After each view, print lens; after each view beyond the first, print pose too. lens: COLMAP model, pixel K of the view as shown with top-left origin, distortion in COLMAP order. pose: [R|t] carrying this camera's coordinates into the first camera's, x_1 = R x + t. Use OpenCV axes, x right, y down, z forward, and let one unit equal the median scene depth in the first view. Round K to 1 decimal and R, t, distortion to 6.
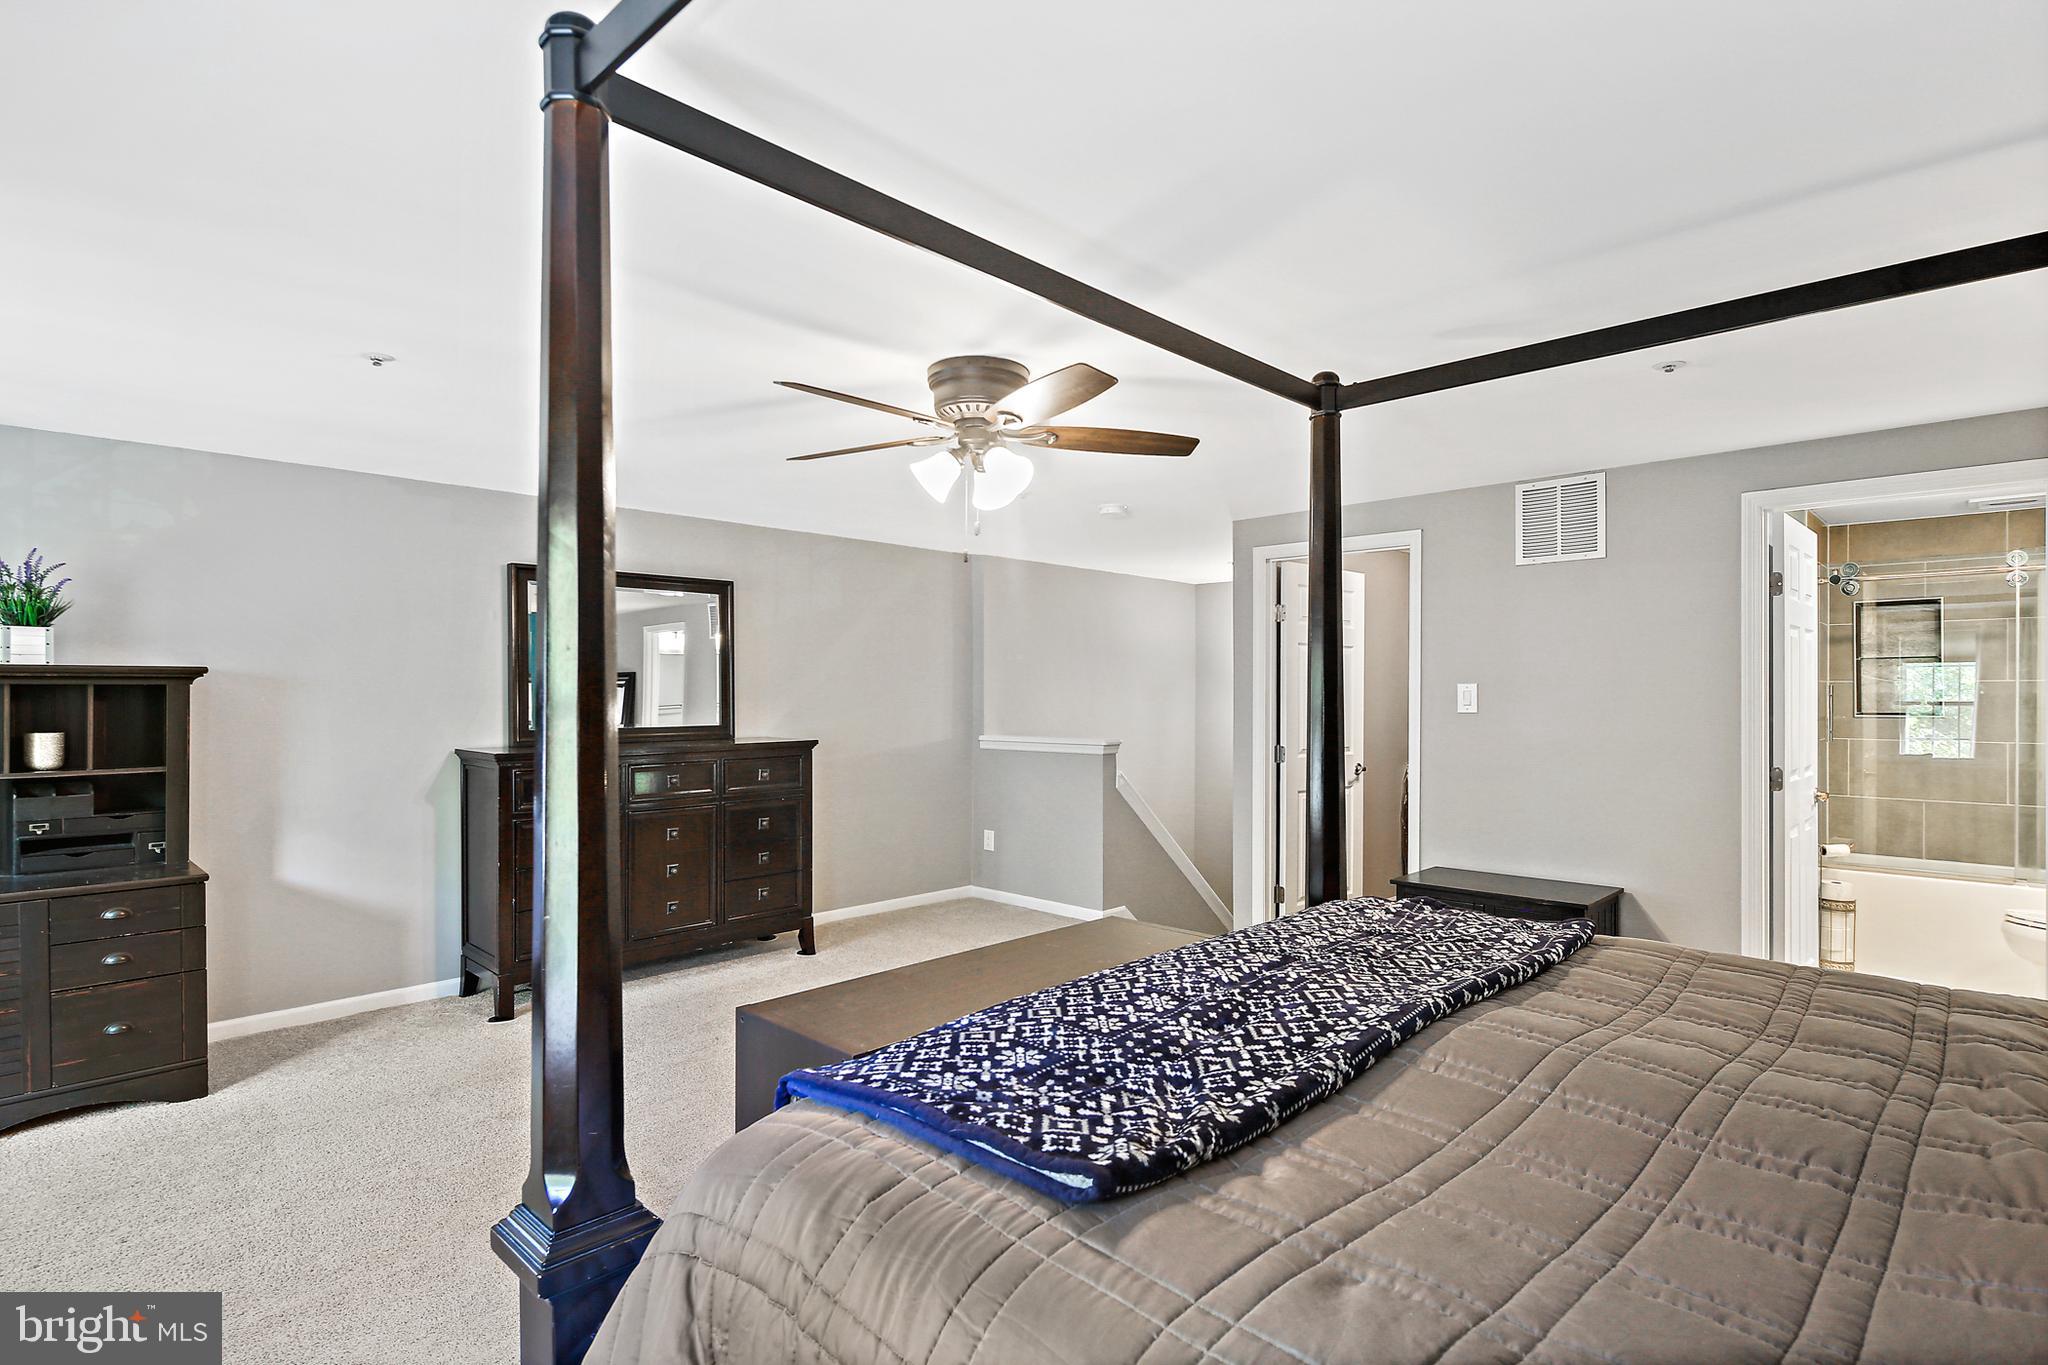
lens RADIAL K [[1003.4, 0, 1022.9], [0, 1003.4, 695.9], [0, 0, 1]] dist [0.007305, -0.005302]
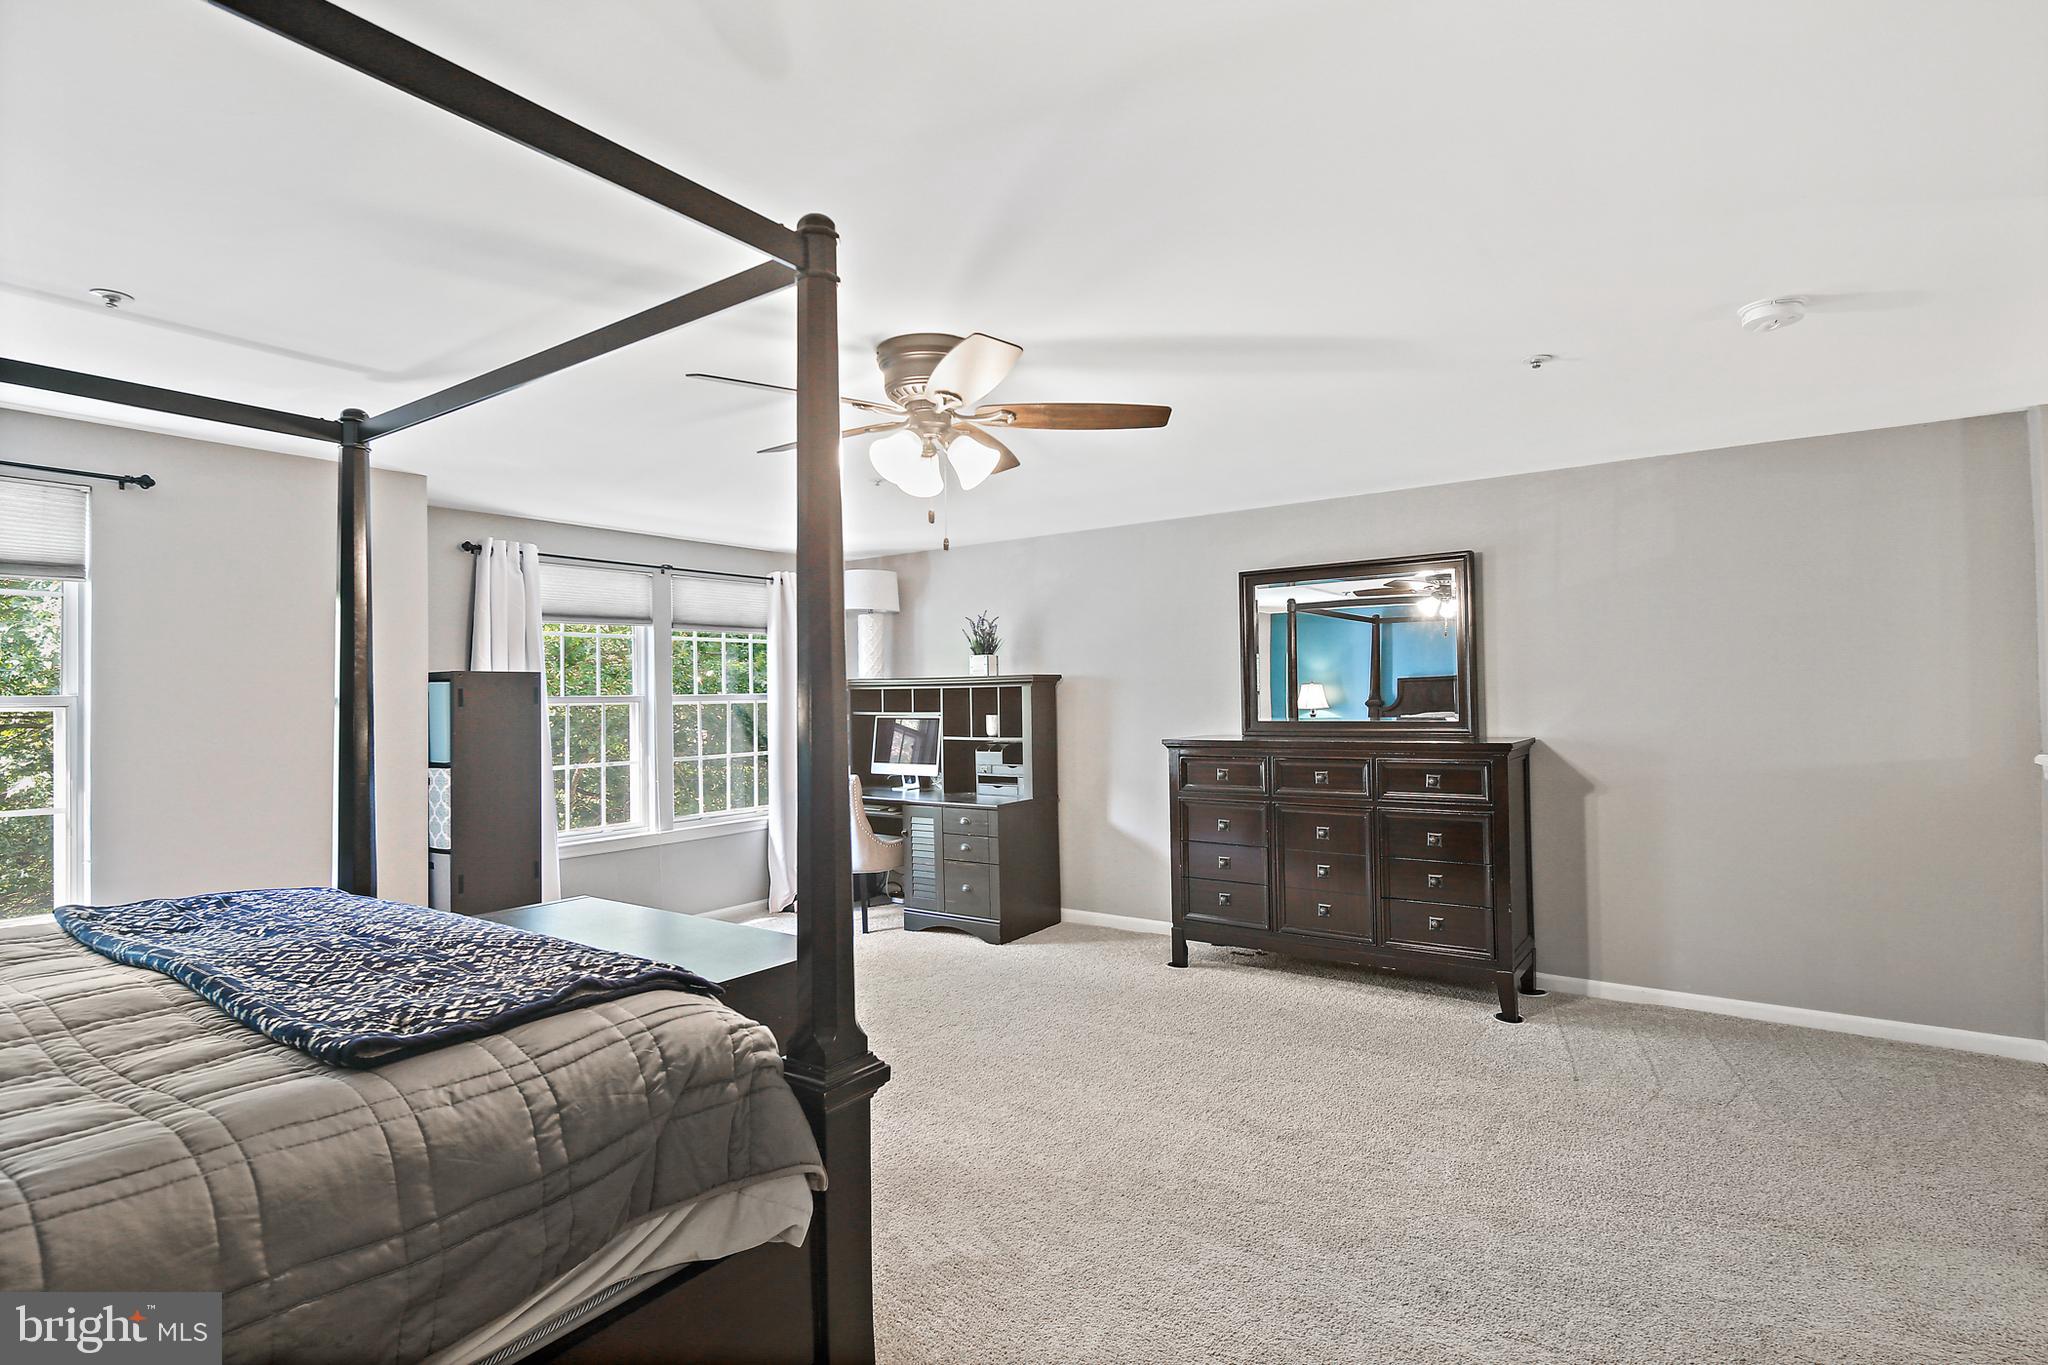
lens RADIAL K [[1003.4, 0, 1023.7], [0, 1003.4, 700.0], [0, 0, 1]] dist [0.007305, -0.005302]
pose [[0.154435, 0.005011, -0.987990, 0.597379], [0.014220, 0.999872, 0.007294, -0.000784], [0.987901, -0.015176, 0.154344, 0.622646]]
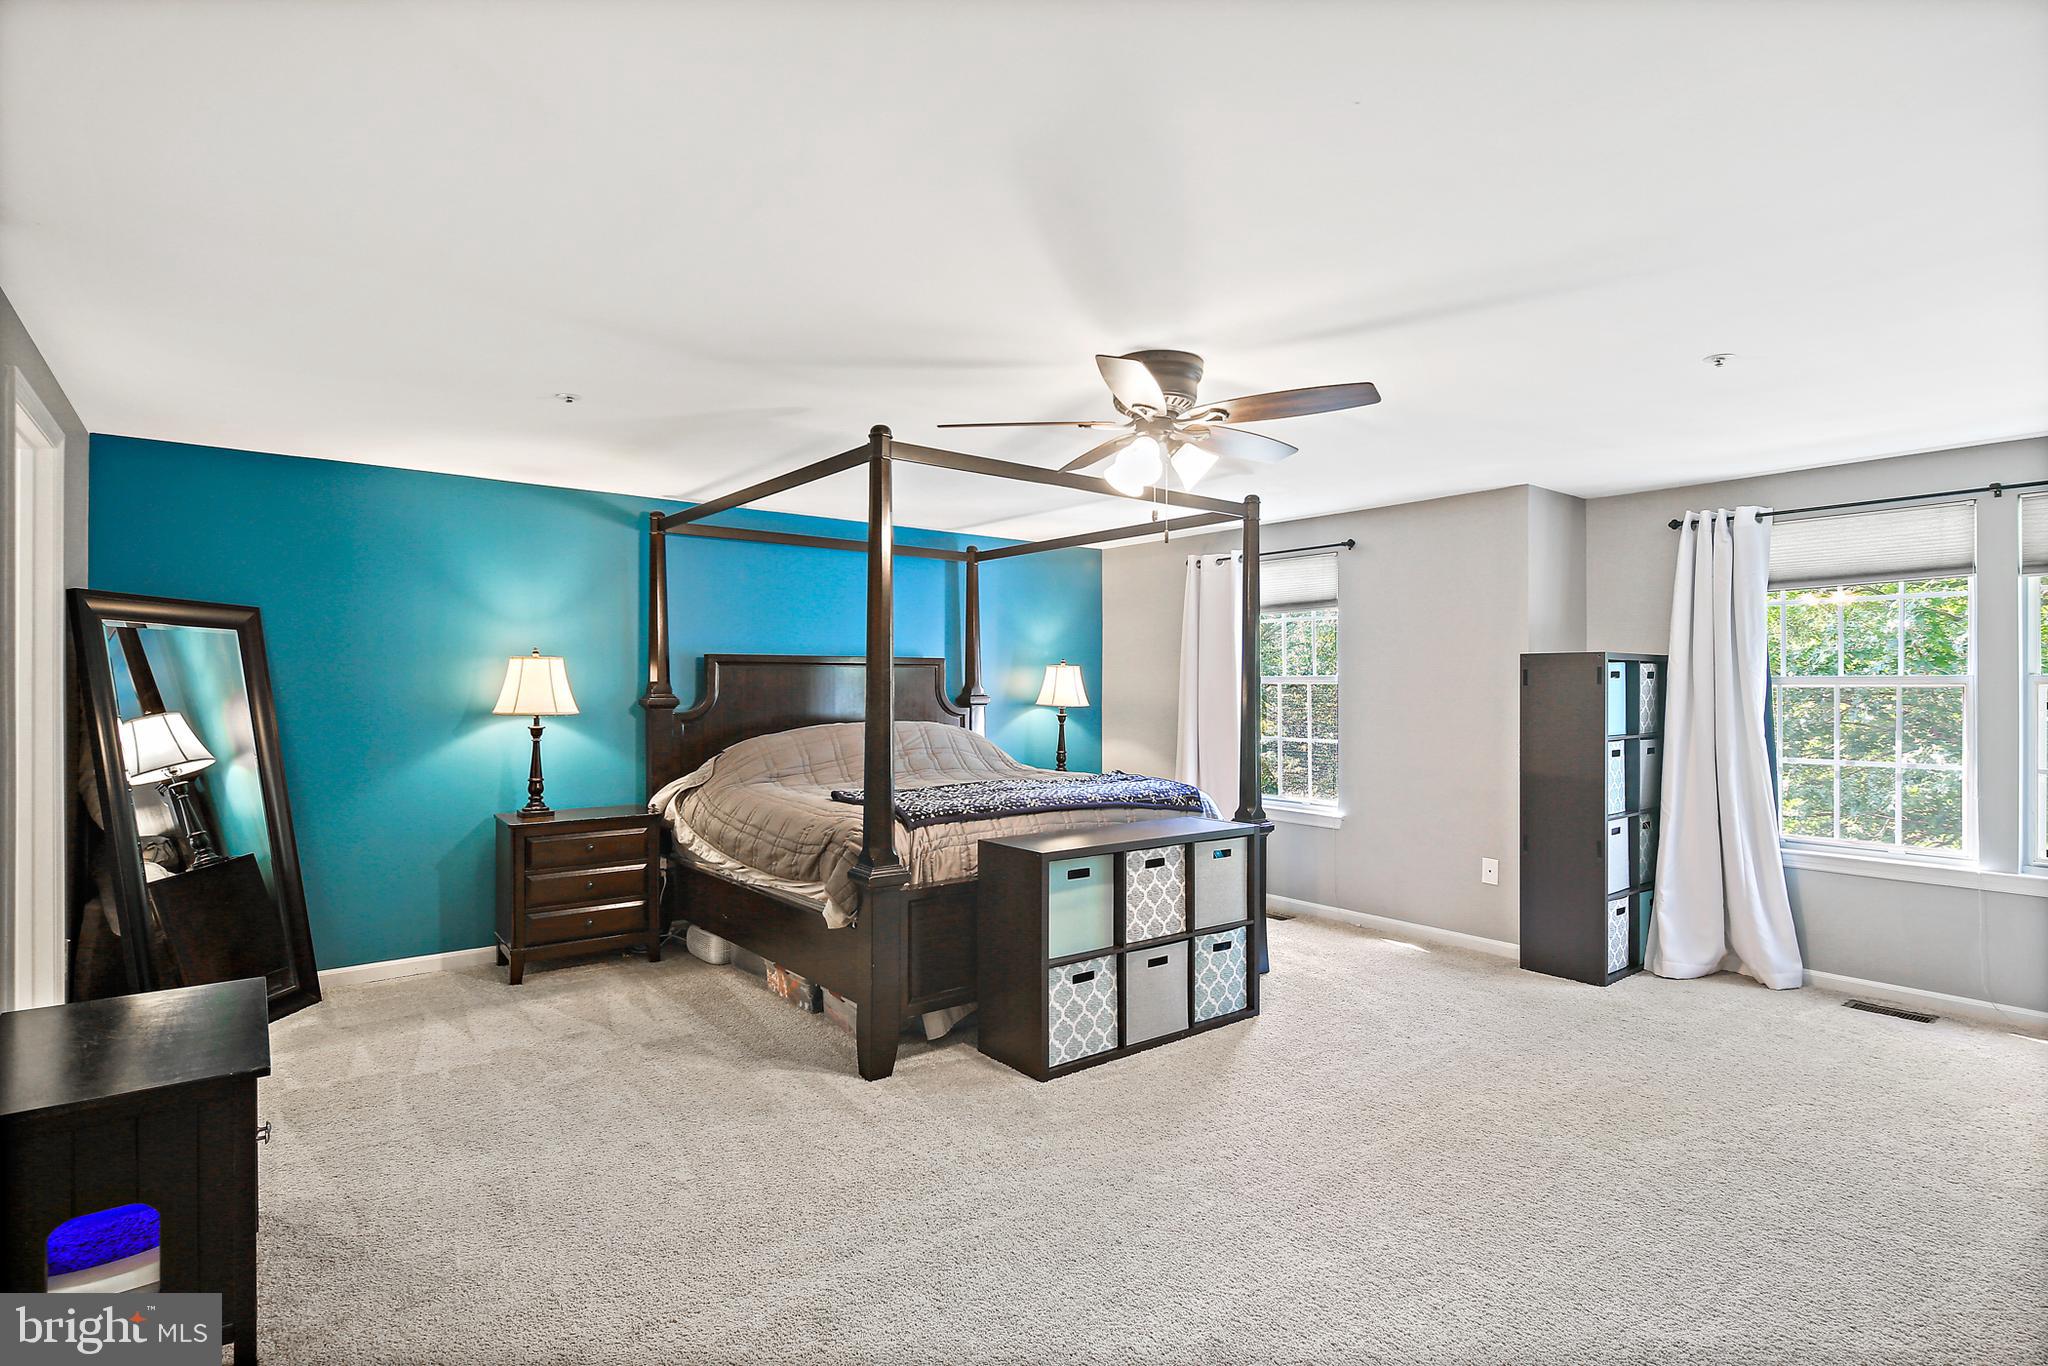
lens RADIAL K [[1003.4, 0, 1026.9], [0, 1003.4, 685.0], [0, 0, 1]] dist [0.007305, -0.005302]
pose [[-0.990756, -0.001159, 0.135650, -0.035834], [-0.001389, 0.999998, -0.001594, 0.008614], [-0.135648, -0.001768, -0.990756, 1.376378]]
